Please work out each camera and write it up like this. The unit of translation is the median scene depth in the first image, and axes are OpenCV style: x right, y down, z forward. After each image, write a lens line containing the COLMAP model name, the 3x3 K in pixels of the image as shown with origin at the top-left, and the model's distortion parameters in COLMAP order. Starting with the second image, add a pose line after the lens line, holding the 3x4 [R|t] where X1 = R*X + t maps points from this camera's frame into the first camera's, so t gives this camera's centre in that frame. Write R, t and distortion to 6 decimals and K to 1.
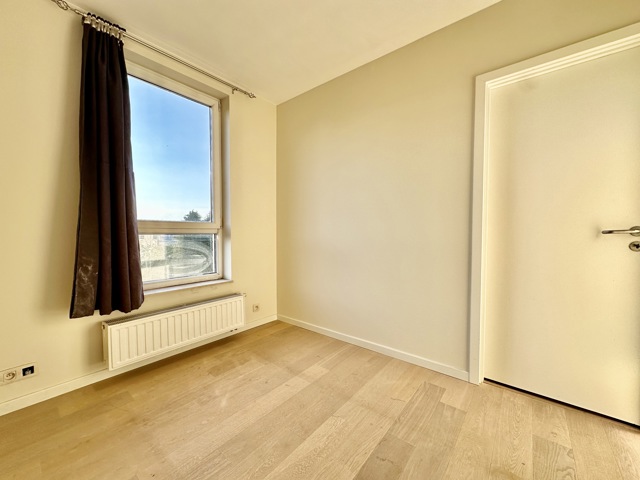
lens RADIAL K [[256.8, 0, 320.0], [0, 256.8, 240.0], [0, 0, 1]] dist [-0.000474, -0.000174]
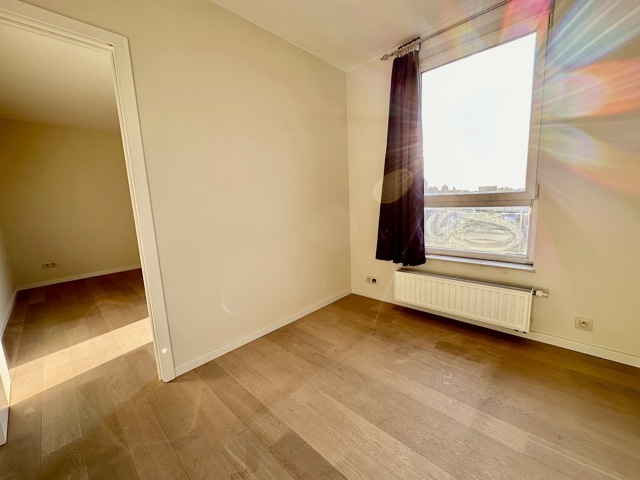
lens RADIAL K [[256.8, 0, 320.0], [0, 256.8, 240.0], [0, 0, 1]] dist [-0.000474, -0.000174]
pose [[-0.066282, 0.153840, -0.985870, 0.564746], [0.008562, 0.988094, 0.153612, -0.066561], [0.997764, 0.001740, -0.066810, 0.571887]]
